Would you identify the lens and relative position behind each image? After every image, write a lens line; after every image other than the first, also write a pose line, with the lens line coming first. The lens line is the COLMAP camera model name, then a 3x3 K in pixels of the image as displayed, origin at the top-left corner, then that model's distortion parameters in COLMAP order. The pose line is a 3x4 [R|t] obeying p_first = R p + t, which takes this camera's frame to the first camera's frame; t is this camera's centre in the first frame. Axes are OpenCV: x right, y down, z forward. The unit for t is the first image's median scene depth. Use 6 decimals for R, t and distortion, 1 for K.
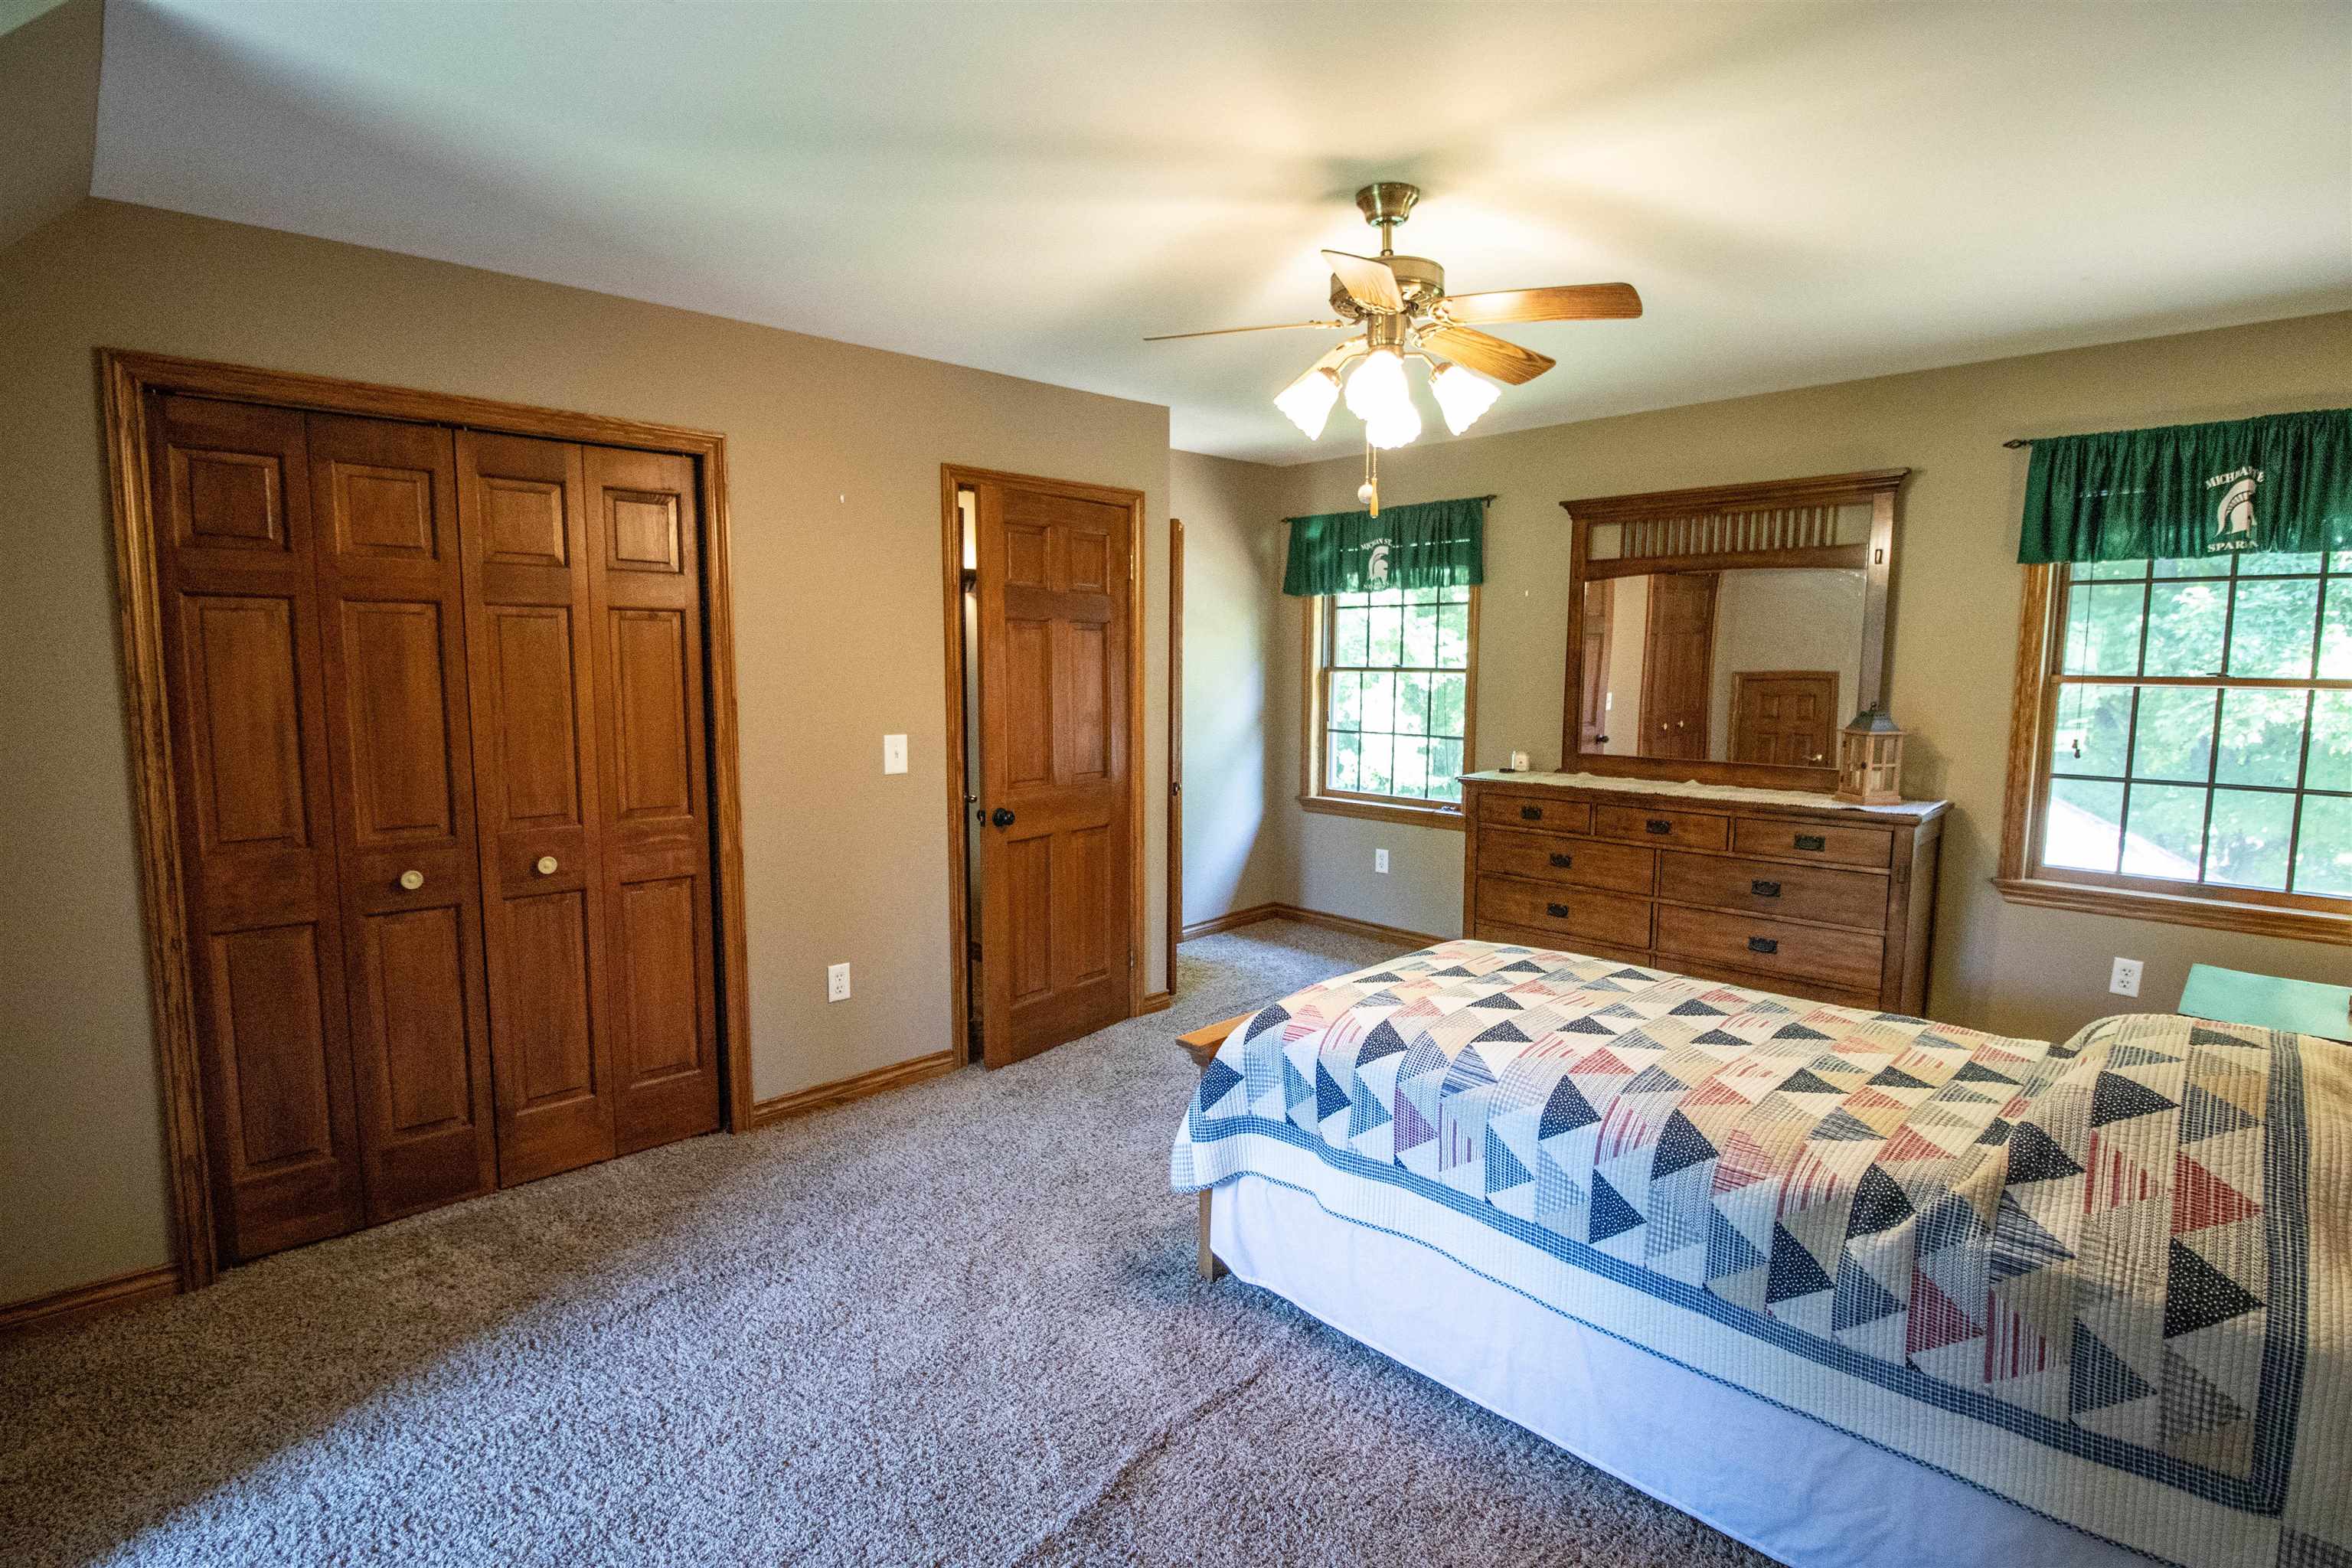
lens RADIAL K [[1135.1, 0, 1176.0], [0, 1135.1, 784.0], [0, 0, 1]] dist [-0.003031, 0.000666]
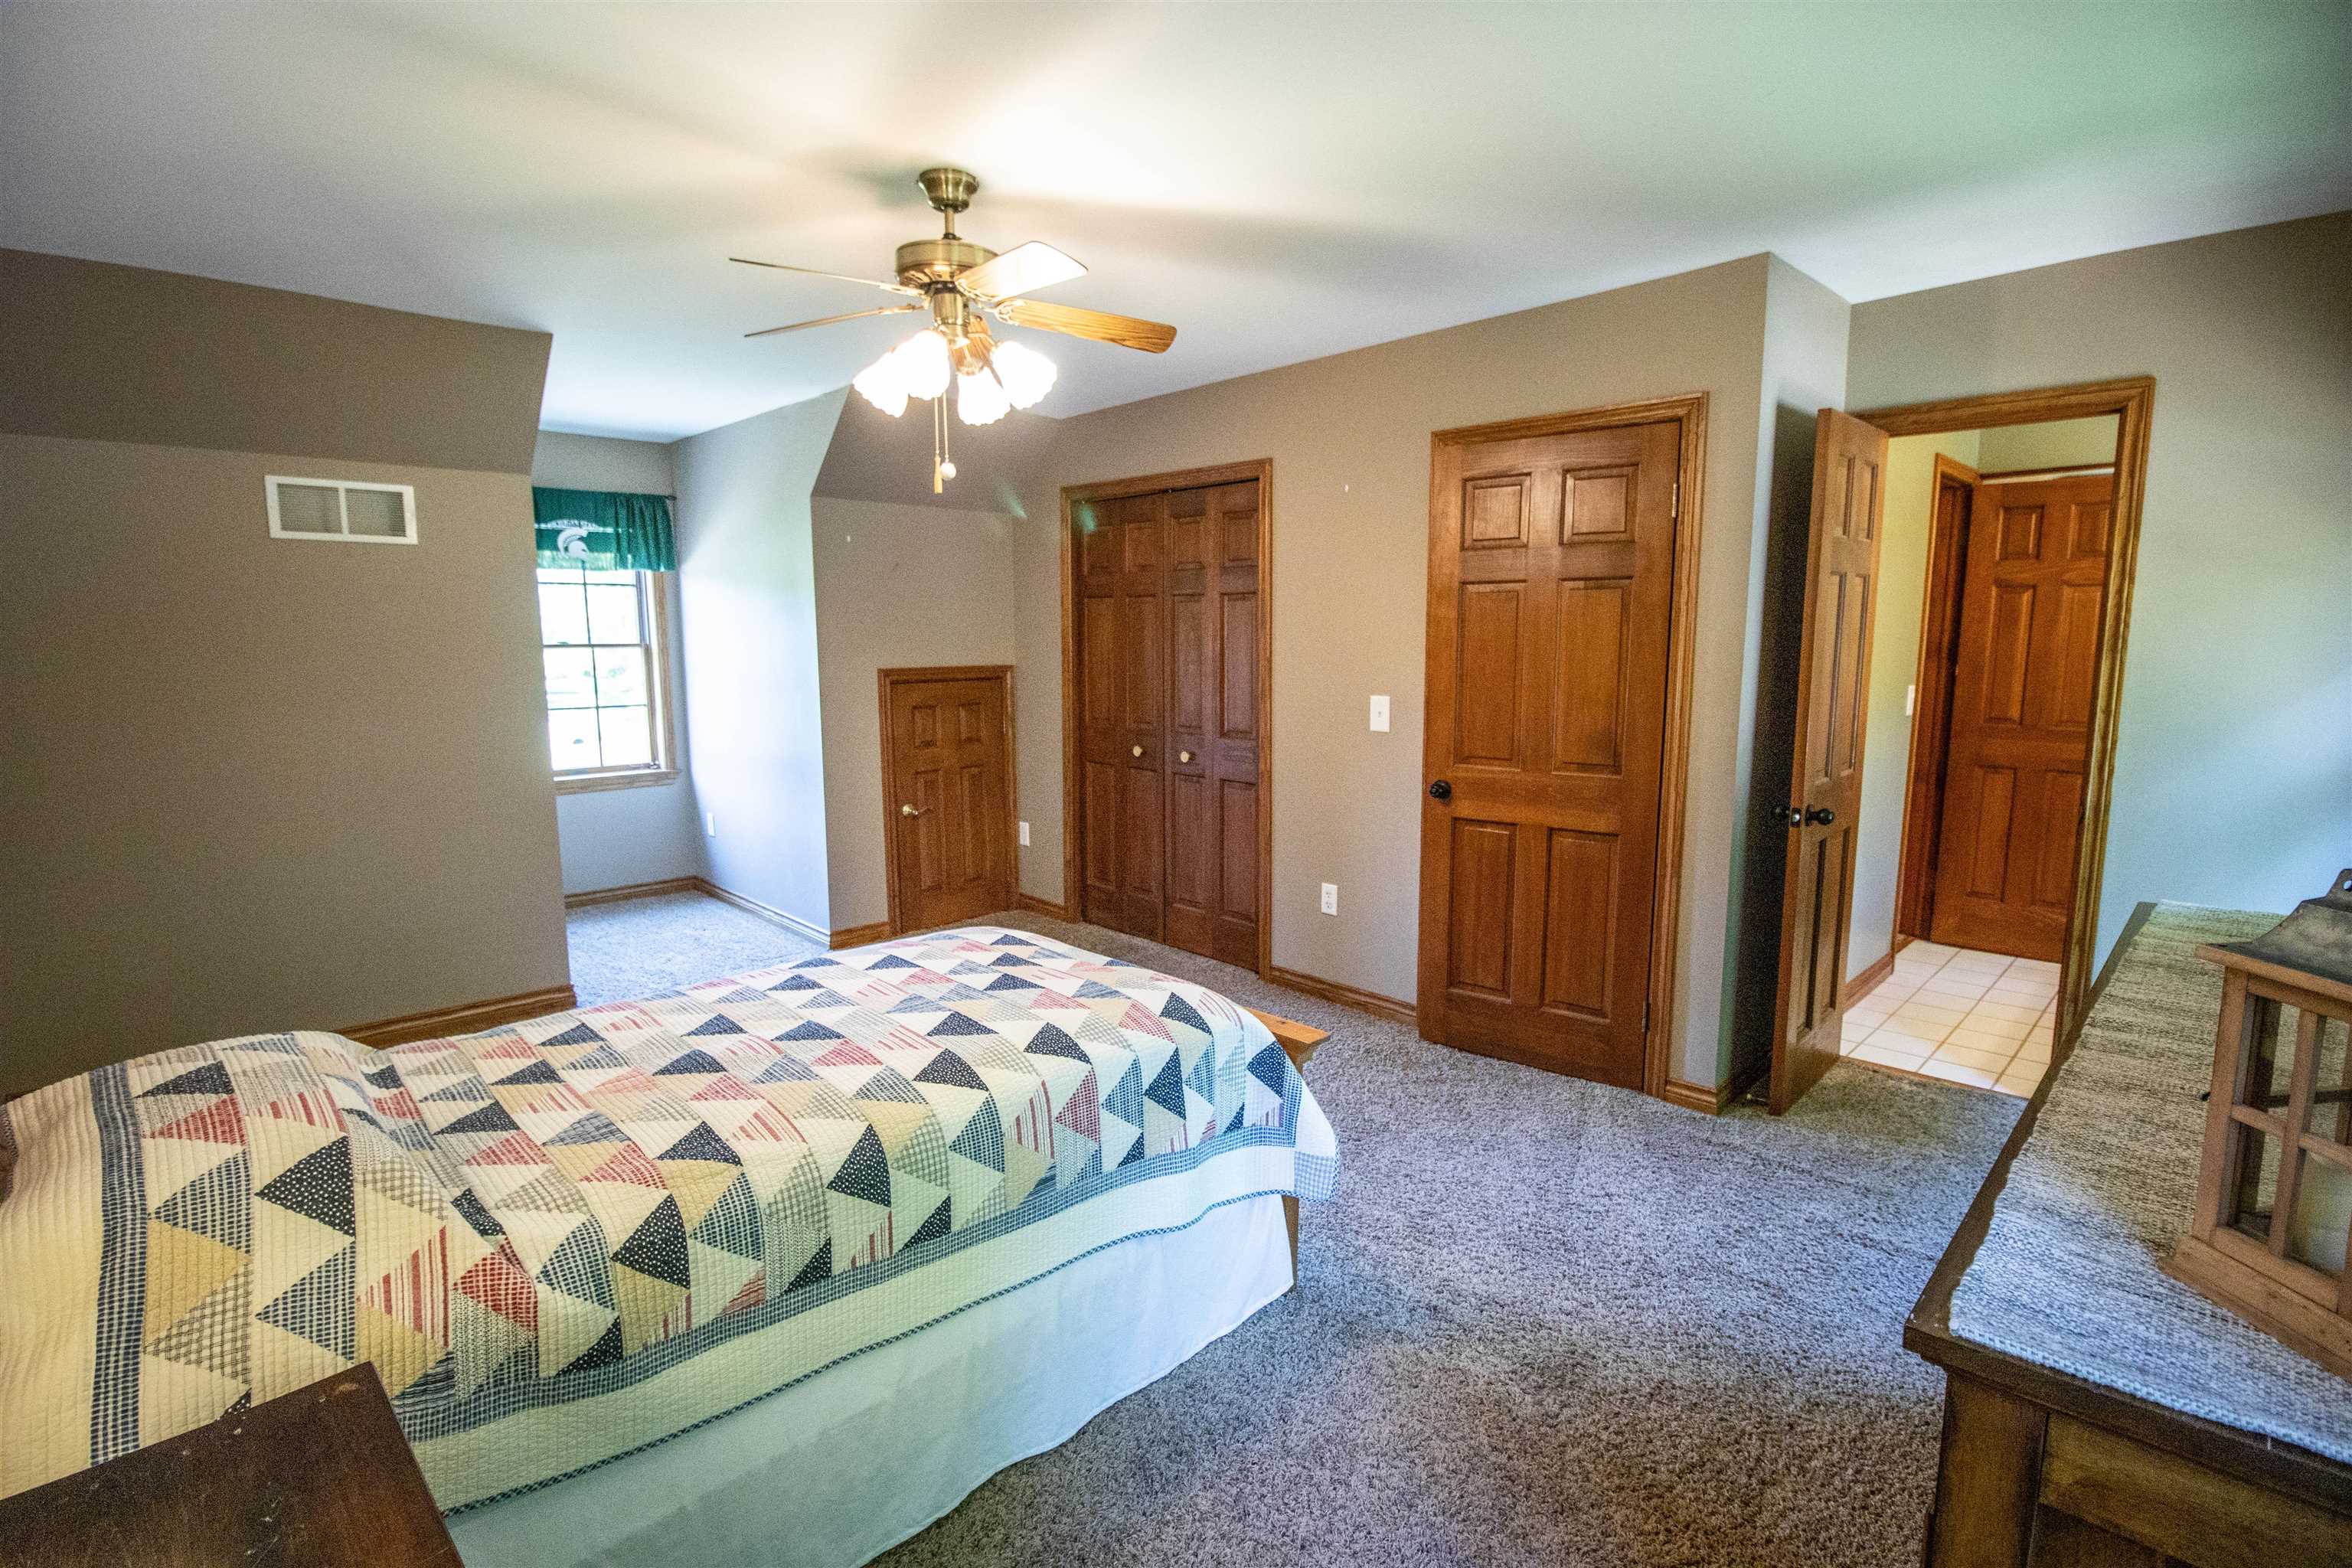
lens RADIAL K [[1093.7, 0, 1189.4], [0, 1093.7, 775.2], [0, 0, 1]] dist [-0.000881, -0.000972]
pose [[0.005222, 0.129973, -0.991504, 1.113868], [-0.104097, 0.986201, 0.128729, -0.116151], [0.994553, 0.102540, 0.018679, 1.107462]]
